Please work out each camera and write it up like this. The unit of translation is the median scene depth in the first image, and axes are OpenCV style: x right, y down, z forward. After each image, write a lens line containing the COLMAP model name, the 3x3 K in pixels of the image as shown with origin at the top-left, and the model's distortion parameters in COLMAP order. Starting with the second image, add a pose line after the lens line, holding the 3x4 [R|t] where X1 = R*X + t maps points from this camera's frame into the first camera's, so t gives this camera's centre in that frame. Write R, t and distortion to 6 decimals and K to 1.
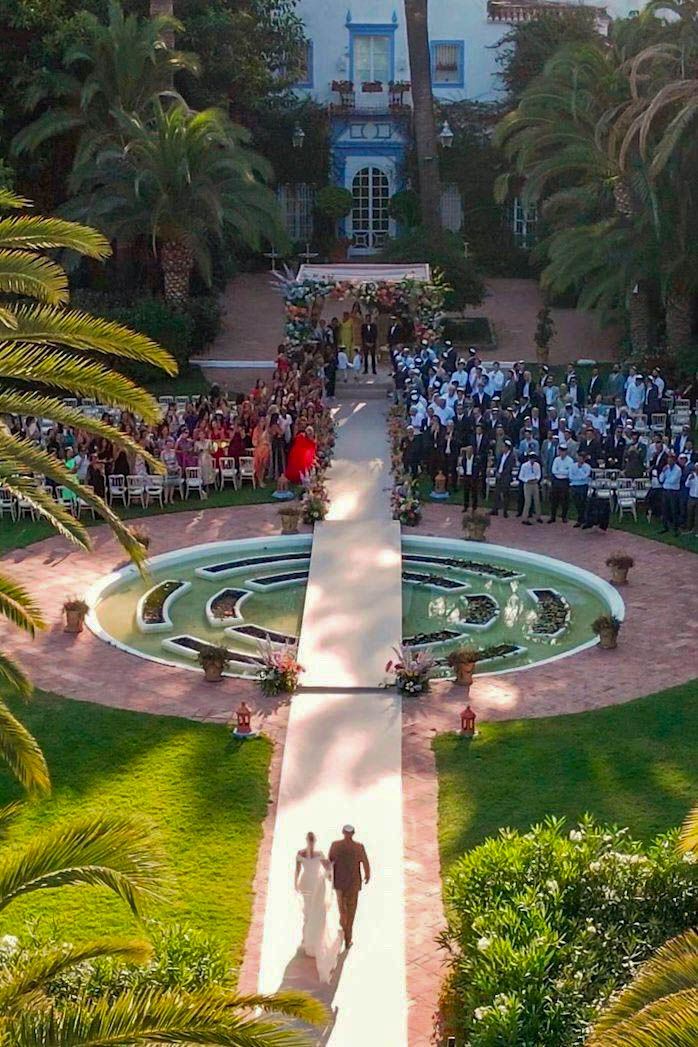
lens RADIAL K [[1084.1, 0, 349.0], [0, 1084.1, 523.5], [0, 0, 1]] dist [0.012234, -0.004757]
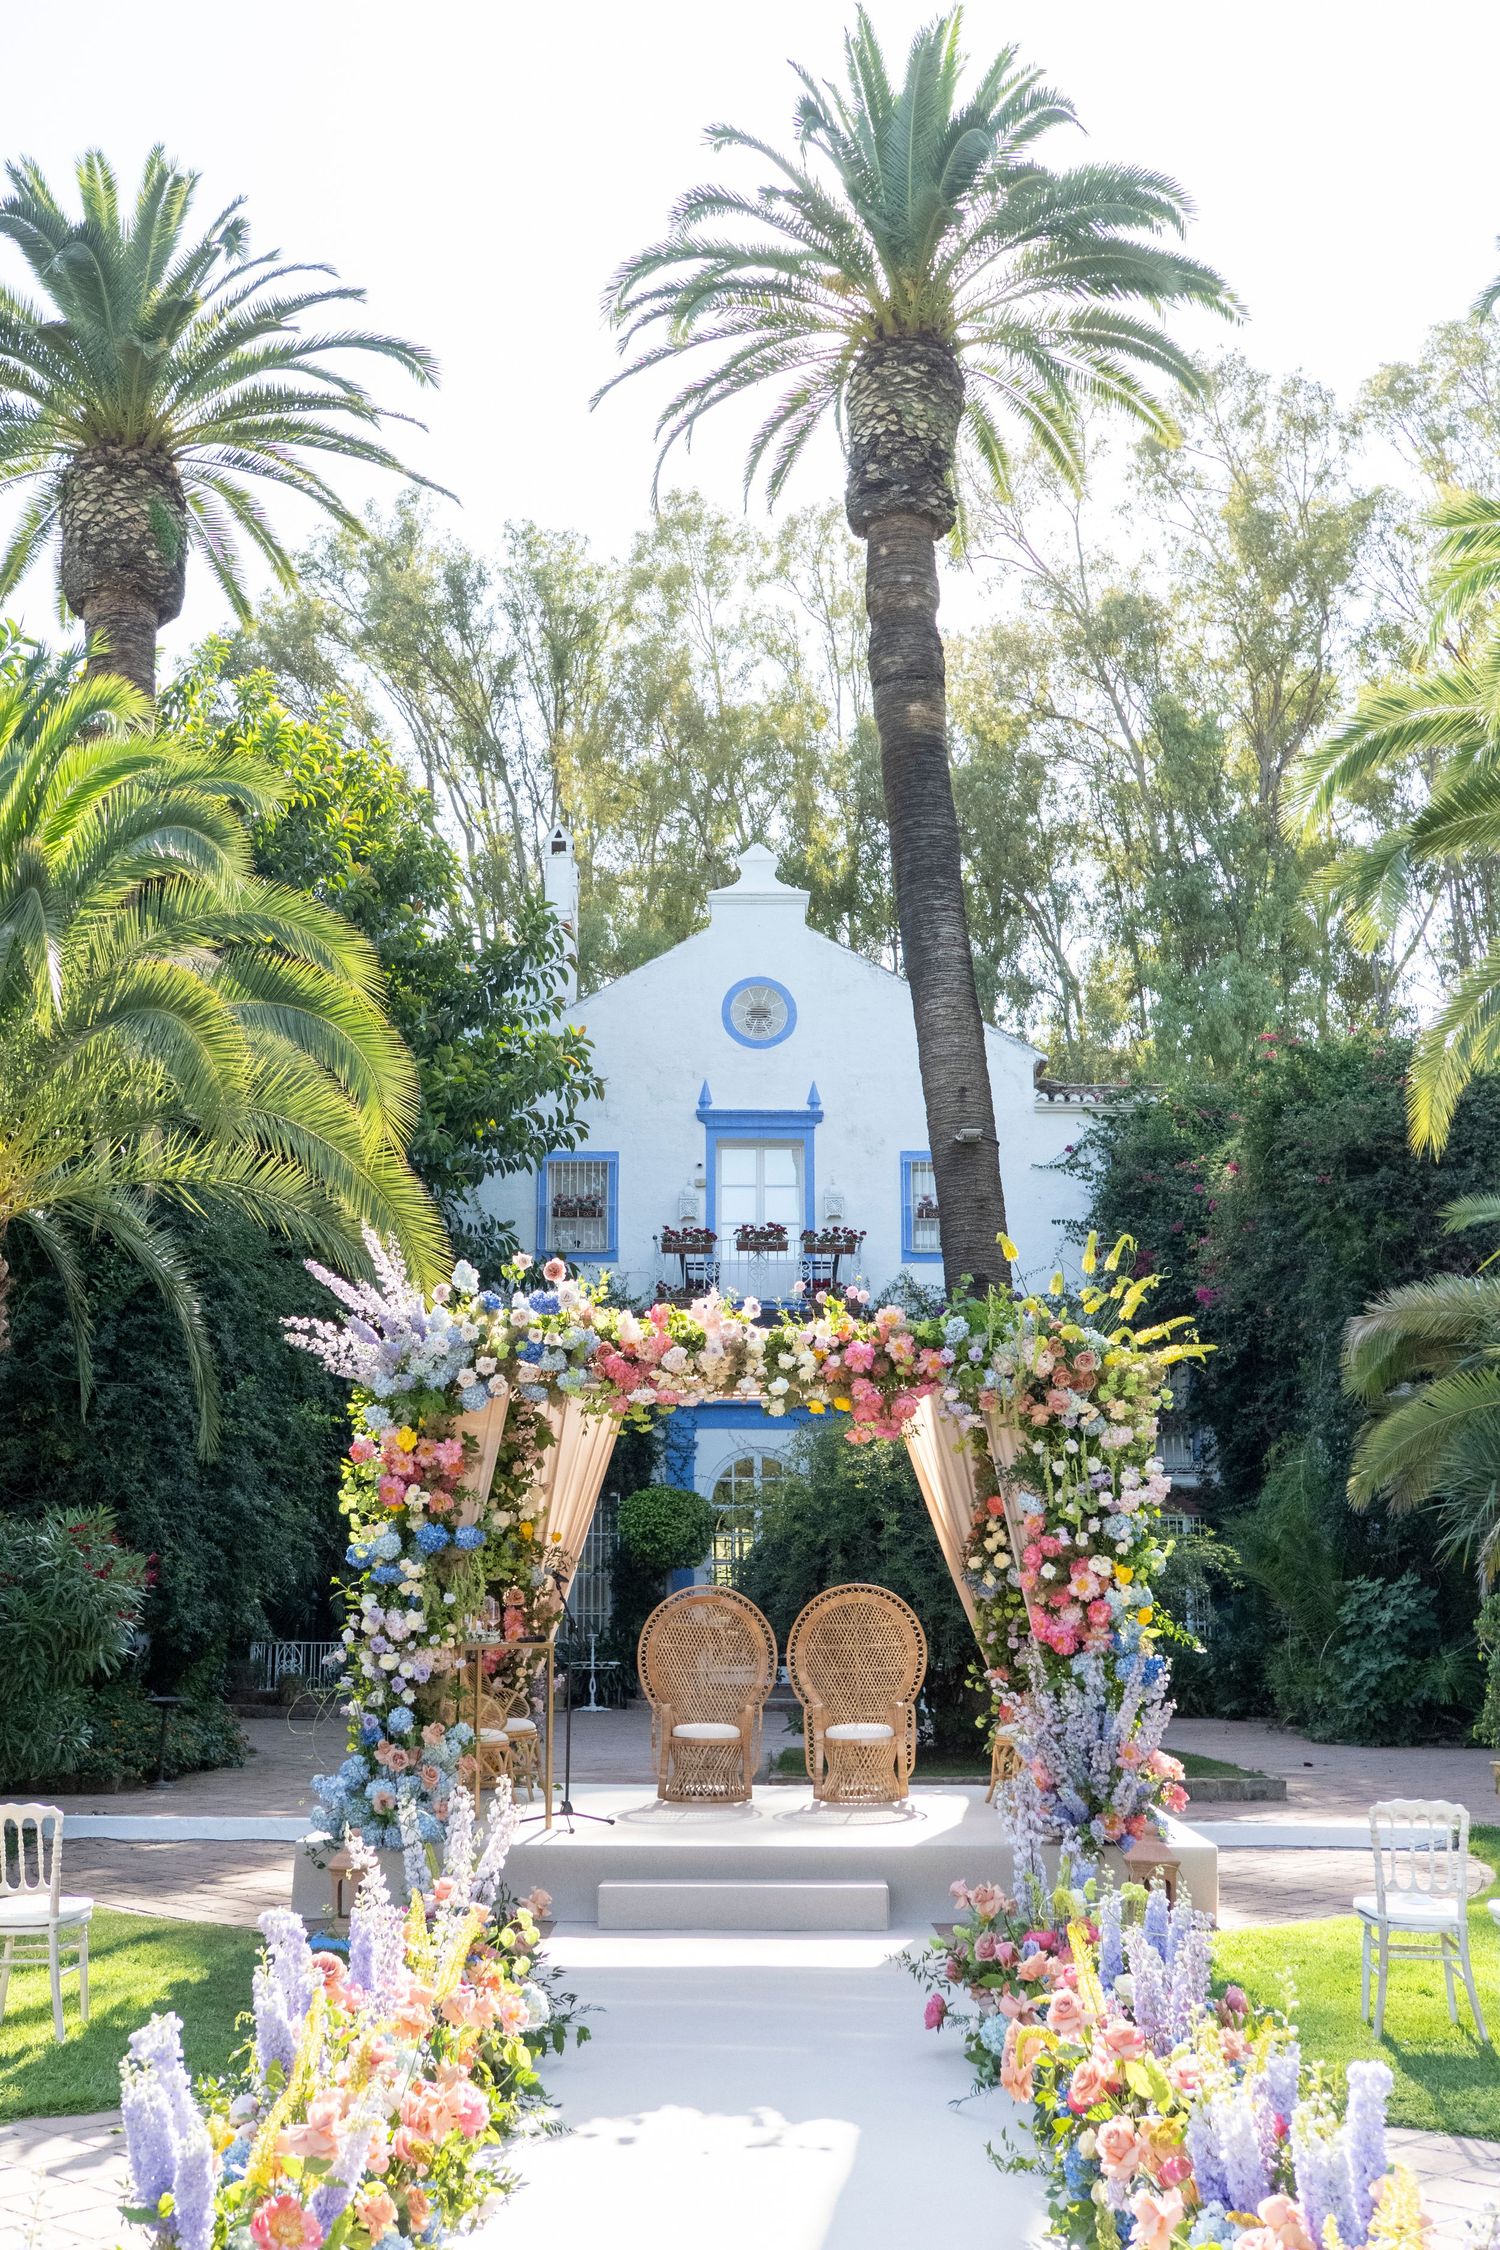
lens RADIAL K [[2329.8, 0, 750.0], [0, 2329.8, 1125.0], [0, 0, 1]] dist [0.012234, -0.004757]
pose [[0.999841, 0.003936, 0.017415, 0.001678], [0.005141, 0.870623, -0.491925, -0.015524], [-0.017099, 0.491936, 0.870464, 0.228493]]
